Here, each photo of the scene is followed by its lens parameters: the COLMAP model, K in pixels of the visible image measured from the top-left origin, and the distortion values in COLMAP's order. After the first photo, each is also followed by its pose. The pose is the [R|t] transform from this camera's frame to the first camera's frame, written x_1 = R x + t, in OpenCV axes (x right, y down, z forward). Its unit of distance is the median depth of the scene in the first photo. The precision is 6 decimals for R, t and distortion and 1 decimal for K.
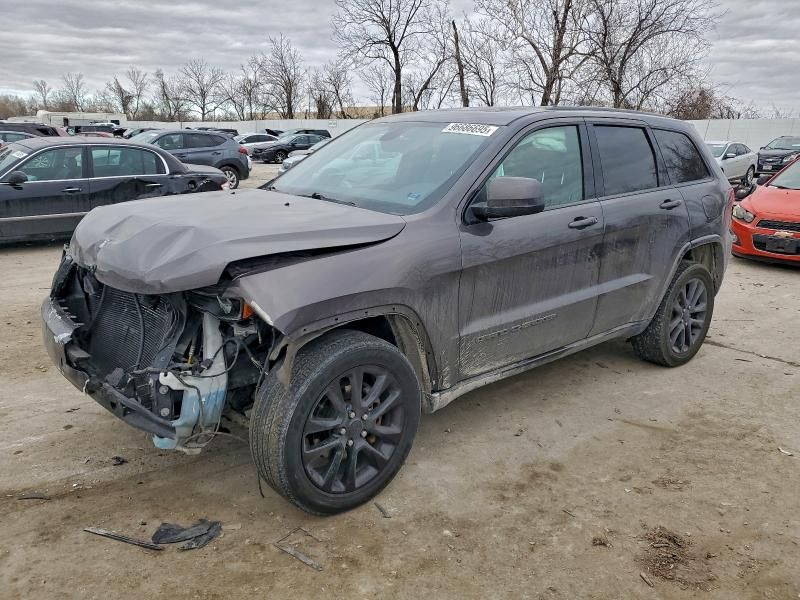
lens RADIAL K [[651.0, 0, 396.2], [0, 651.0, 303.3], [0, 0, 1]] dist [0.009902, 0.025751]
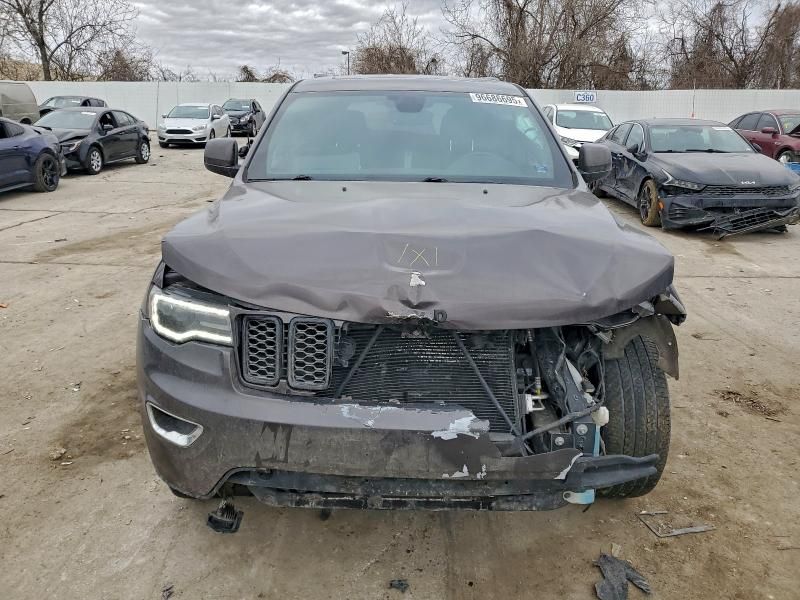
lens RADIAL K [[651.0, 0, 397.1], [0, 651.0, 296.0], [0, 0, 1]] dist [0.009902, 0.025751]
pose [[0.616829, -0.234877, 0.751235, -1.002992], [0.199903, 0.969891, 0.139103, -0.178241], [-0.761289, 0.064372, 0.645210, 0.605178]]
